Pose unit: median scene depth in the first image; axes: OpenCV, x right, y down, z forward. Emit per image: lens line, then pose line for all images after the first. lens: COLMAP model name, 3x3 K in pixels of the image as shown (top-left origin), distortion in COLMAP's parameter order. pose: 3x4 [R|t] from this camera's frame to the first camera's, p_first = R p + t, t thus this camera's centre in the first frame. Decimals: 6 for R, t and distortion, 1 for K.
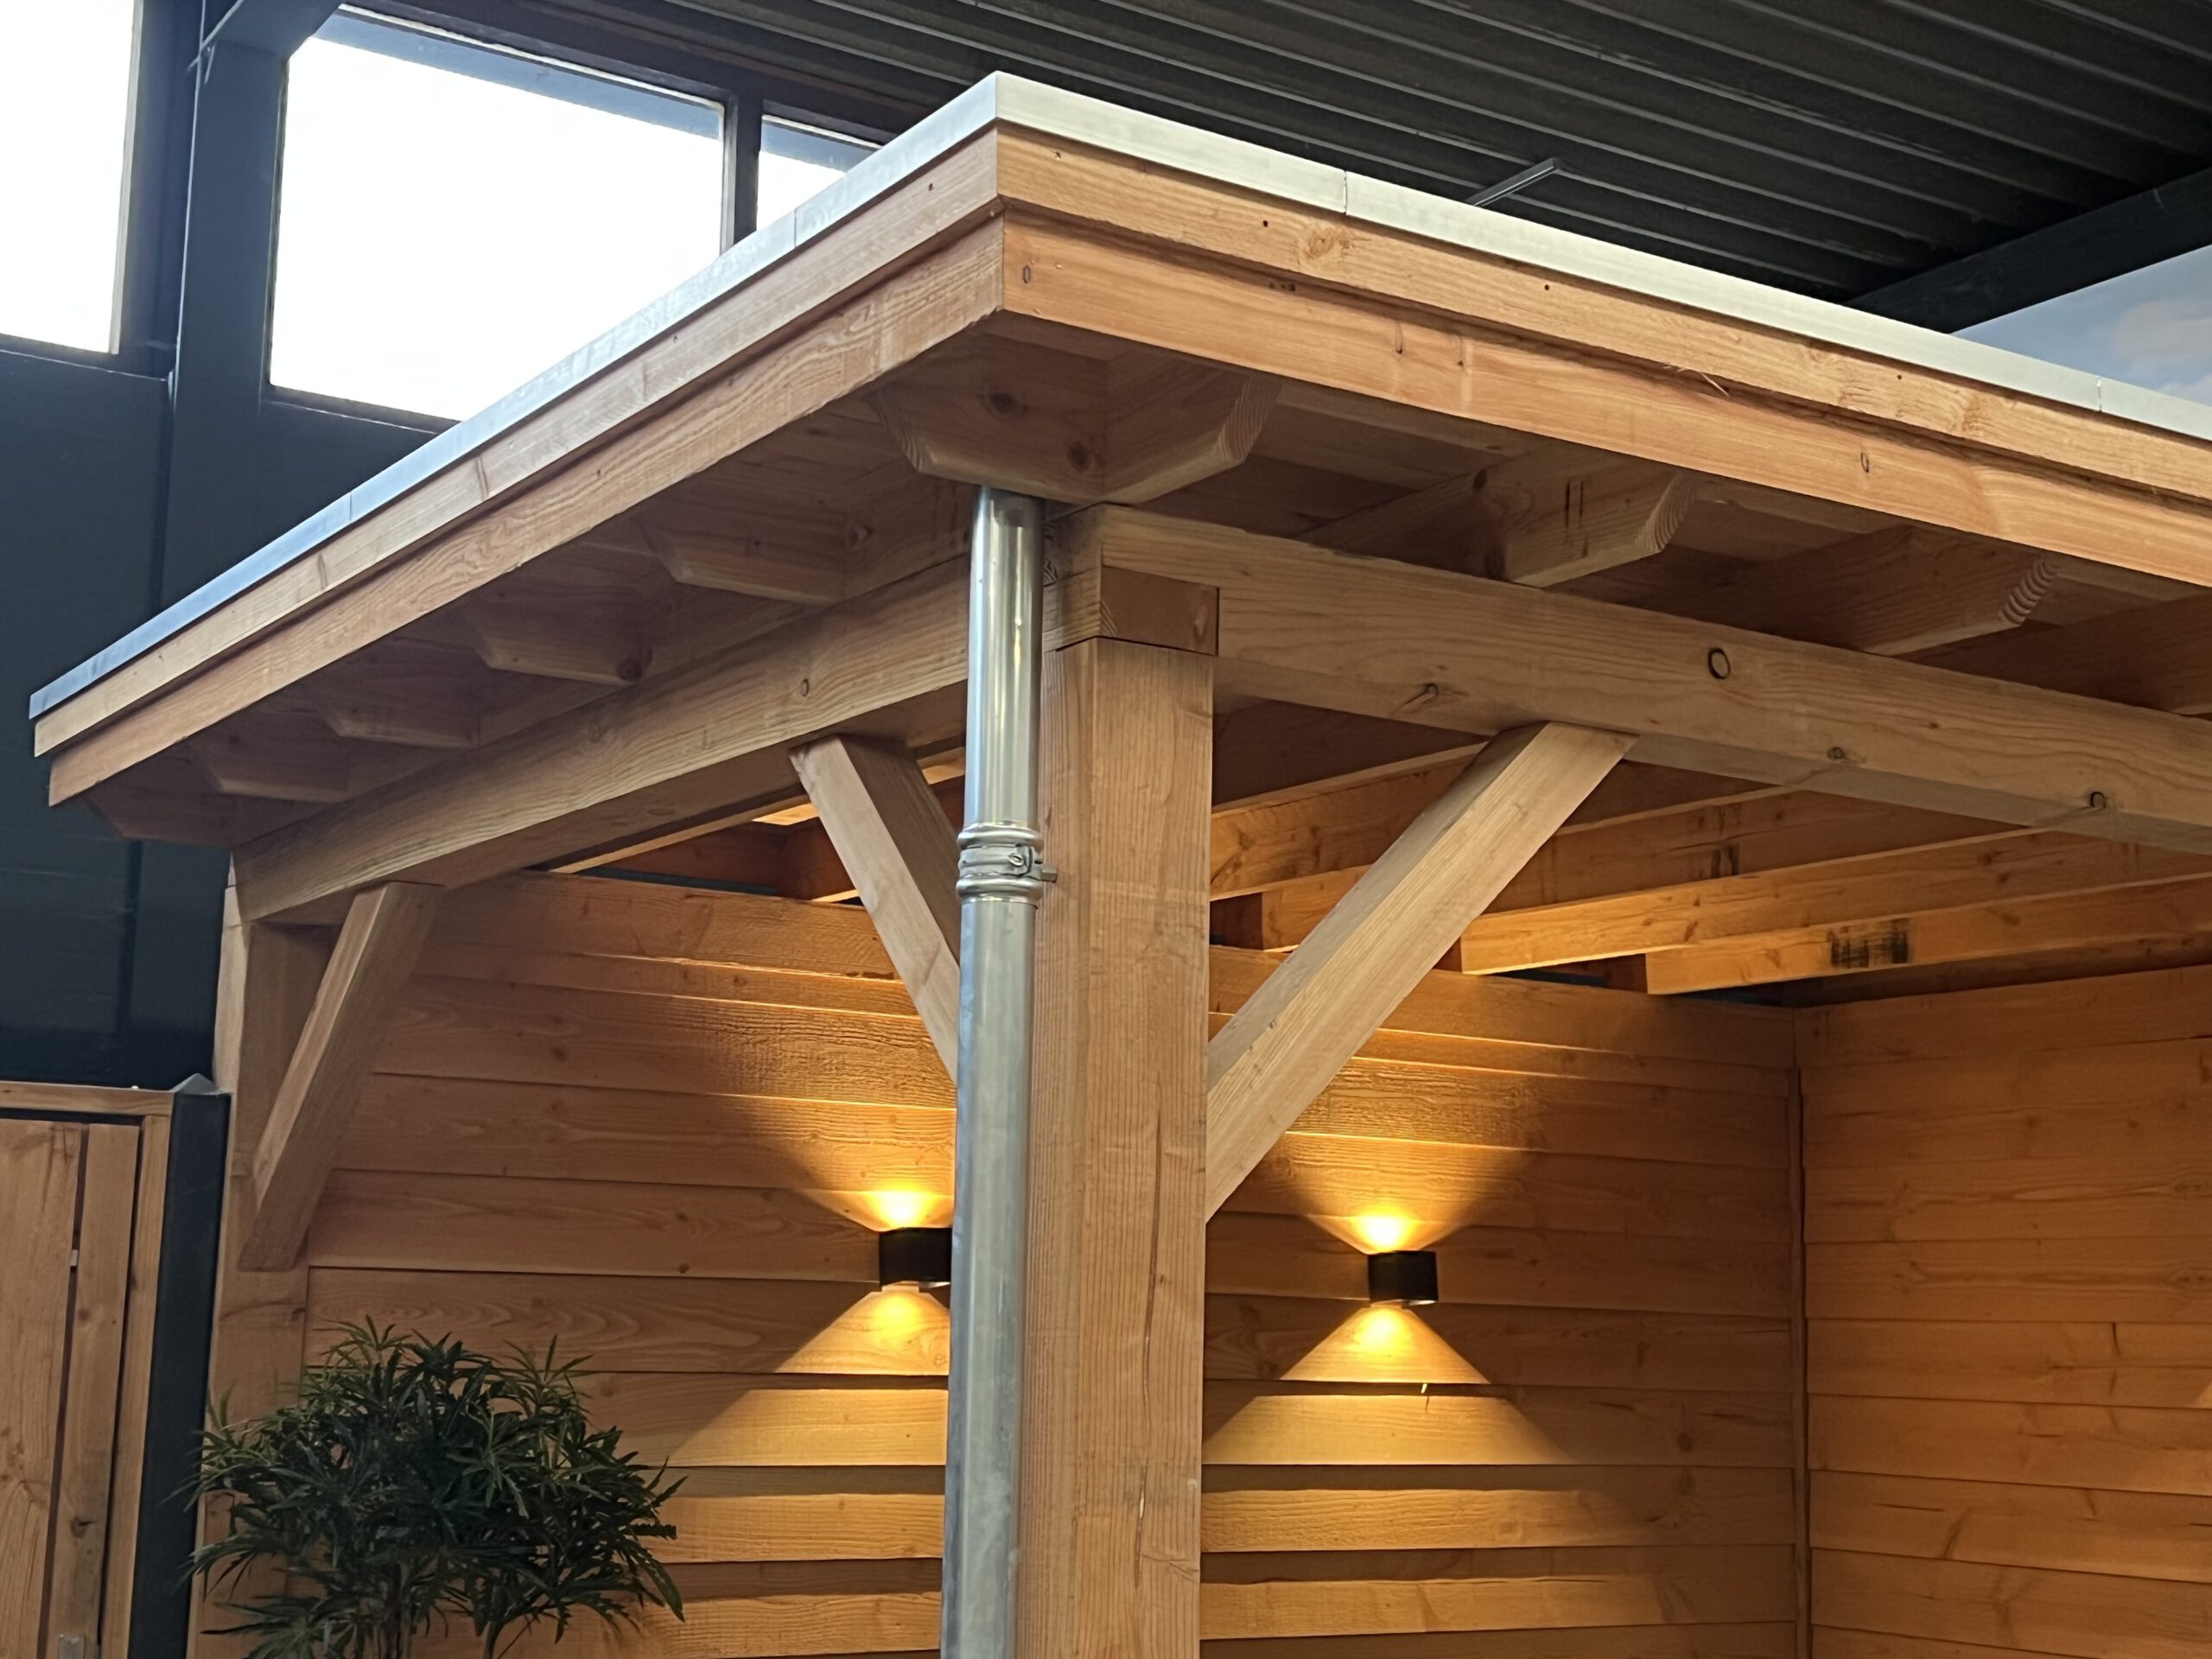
lens RADIAL K [[3095.1, 0, 1087.4], [0, 3095.1, 838.9], [0, 0, 1]] dist [0.109947, 0.000000]
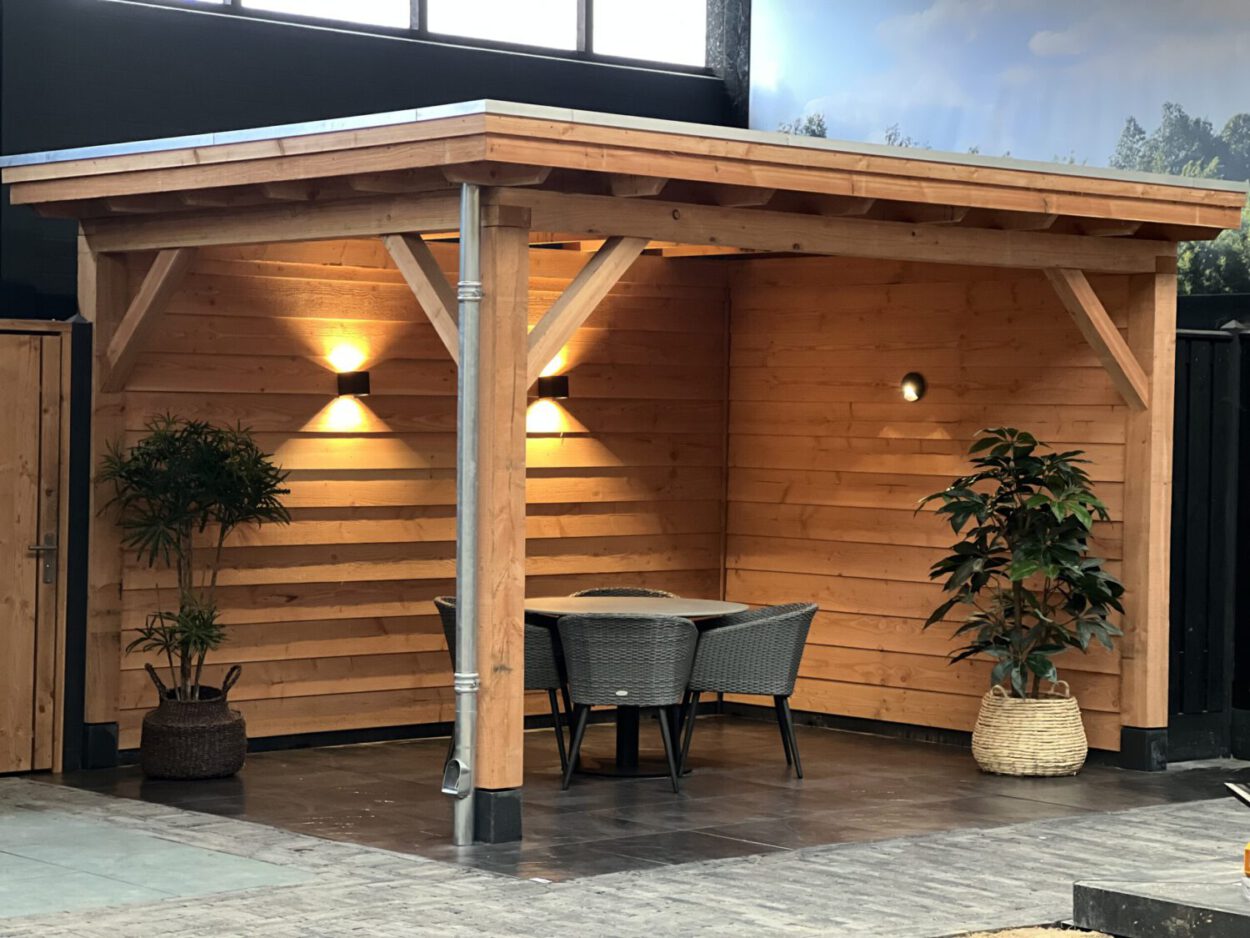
lens RADIAL K [[2818.0, 0, 637.5], [0, 2818.0, 421.5], [0, 0, 1]] dist [0.178523, 0.000000]
pose [[0.987300, -0.009418, 0.158588, -0.211560], [-0.017900, 0.985290, 0.169951, -0.238540], [-0.157856, -0.170632, 0.972608, -1.310410]]
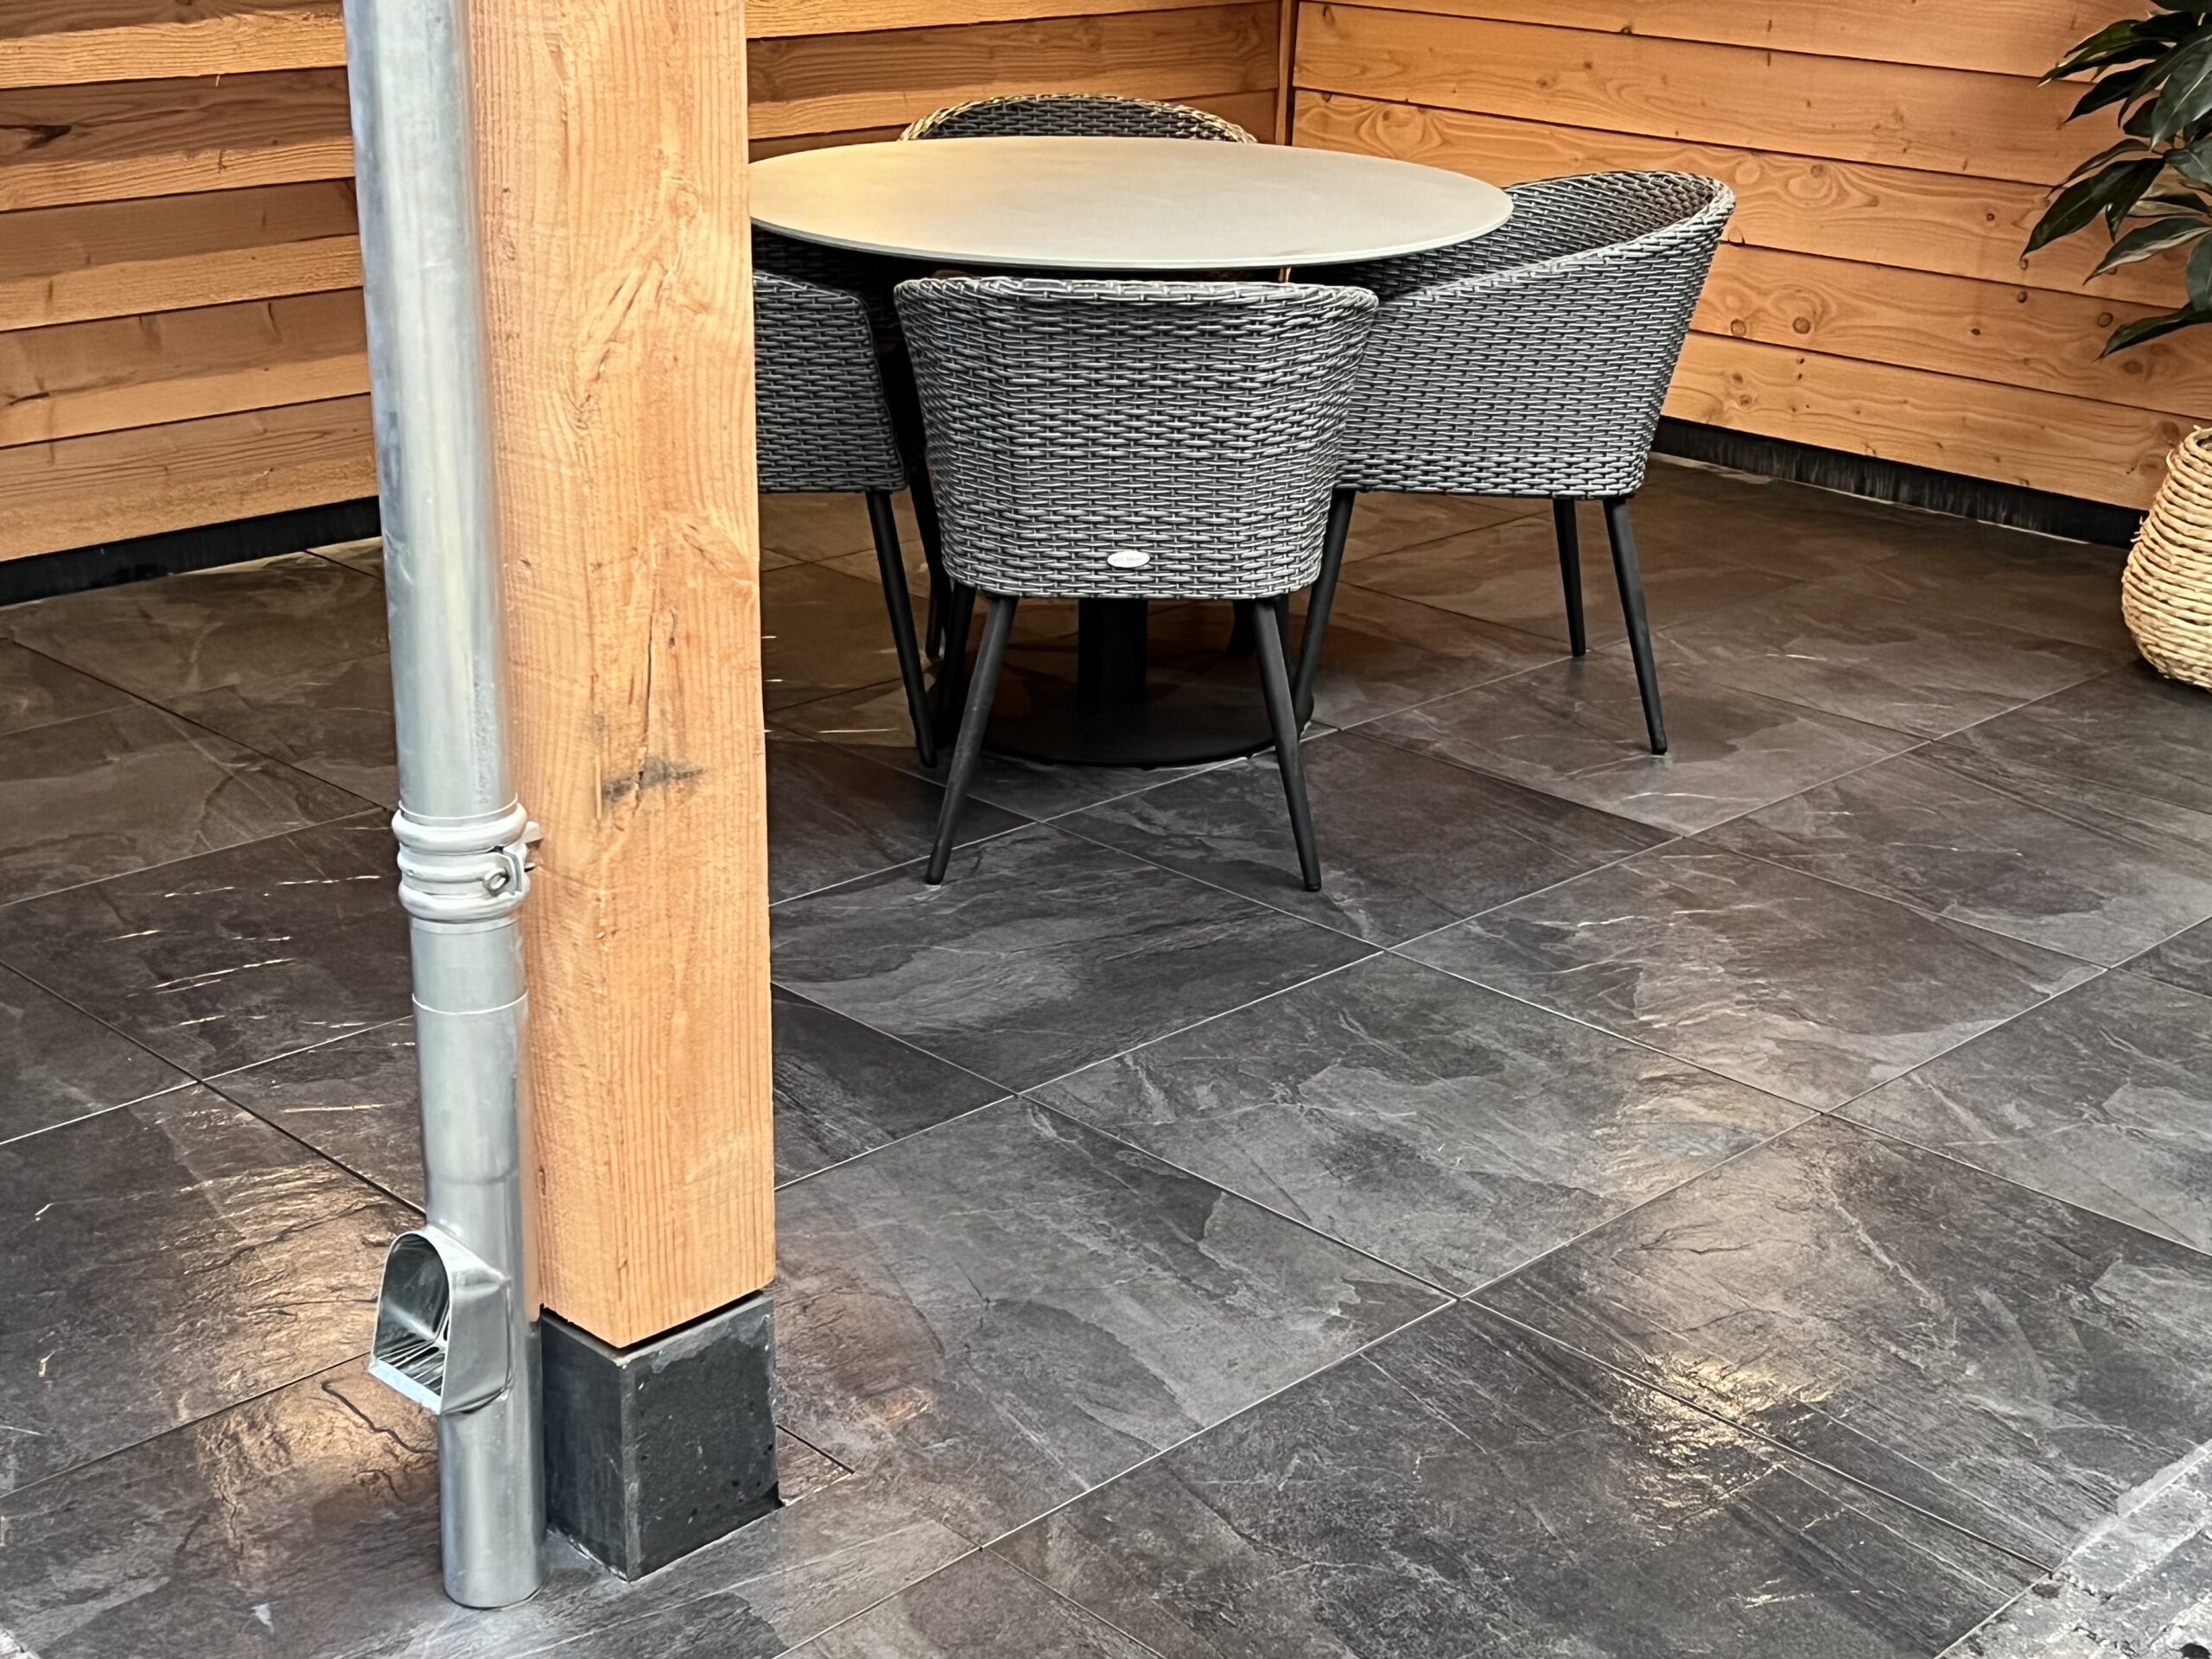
lens RADIAL K [[3095.1, 0, 1110.2], [0, 3095.1, 814.1], [0, 0, 1]] dist [0.109947, 0.000000]
pose [[0.977171, -0.074333, 0.199029, -0.019640], [-0.033619, 0.870893, 0.490322, 0.060375], [-0.209780, -0.485819, 0.848512, 0.199357]]
